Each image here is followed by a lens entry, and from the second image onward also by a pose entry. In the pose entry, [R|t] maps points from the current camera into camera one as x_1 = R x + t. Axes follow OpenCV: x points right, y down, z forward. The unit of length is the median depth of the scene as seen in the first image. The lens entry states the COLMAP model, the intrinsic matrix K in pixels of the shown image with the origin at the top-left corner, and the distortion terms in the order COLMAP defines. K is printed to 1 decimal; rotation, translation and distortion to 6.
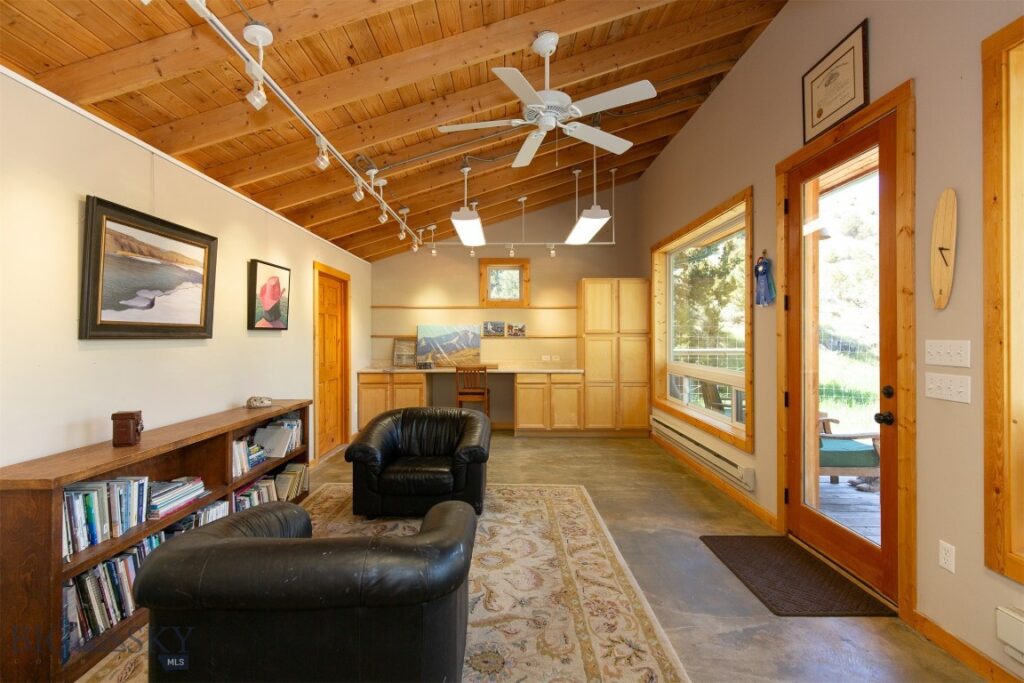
lens RADIAL K [[468.3, 0, 502.9], [0, 468.3, 335.5], [0, 0, 1]] dist [0.007302, -0.000751]
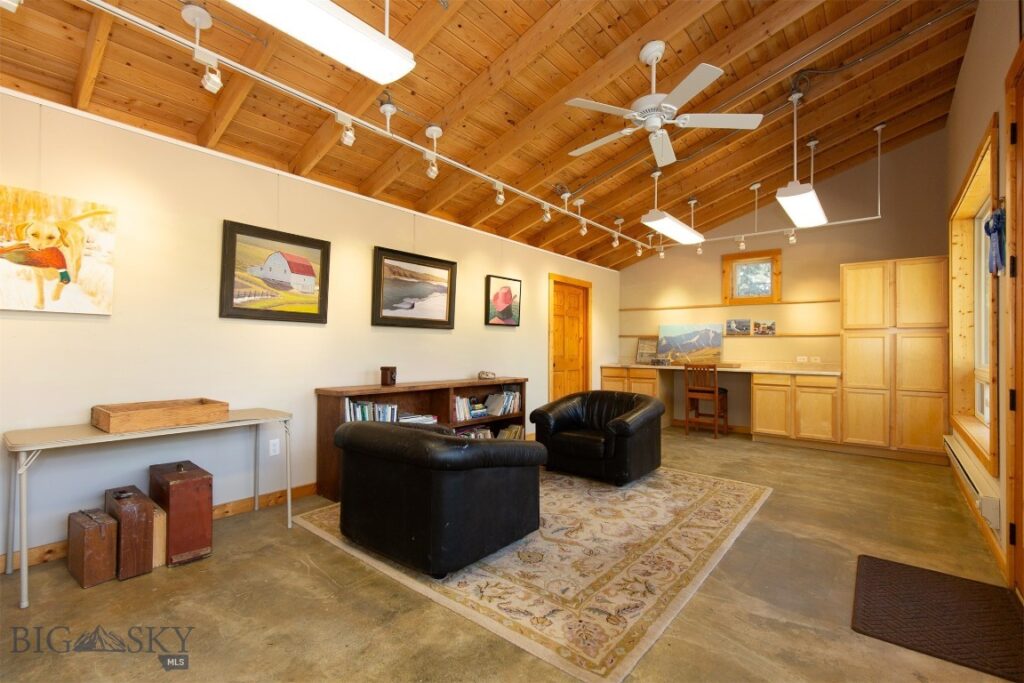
lens RADIAL K [[459.9, 0, 516.9], [0, 459.9, 342.7], [0, 0, 1]] dist [0.008475, -0.001857]
pose [[0.784917, 0.000110, -0.619600, 0.421342], [-0.006344, 0.999949, -0.007858, 0.055411], [0.619568, 0.010099, 0.784878, -0.031313]]
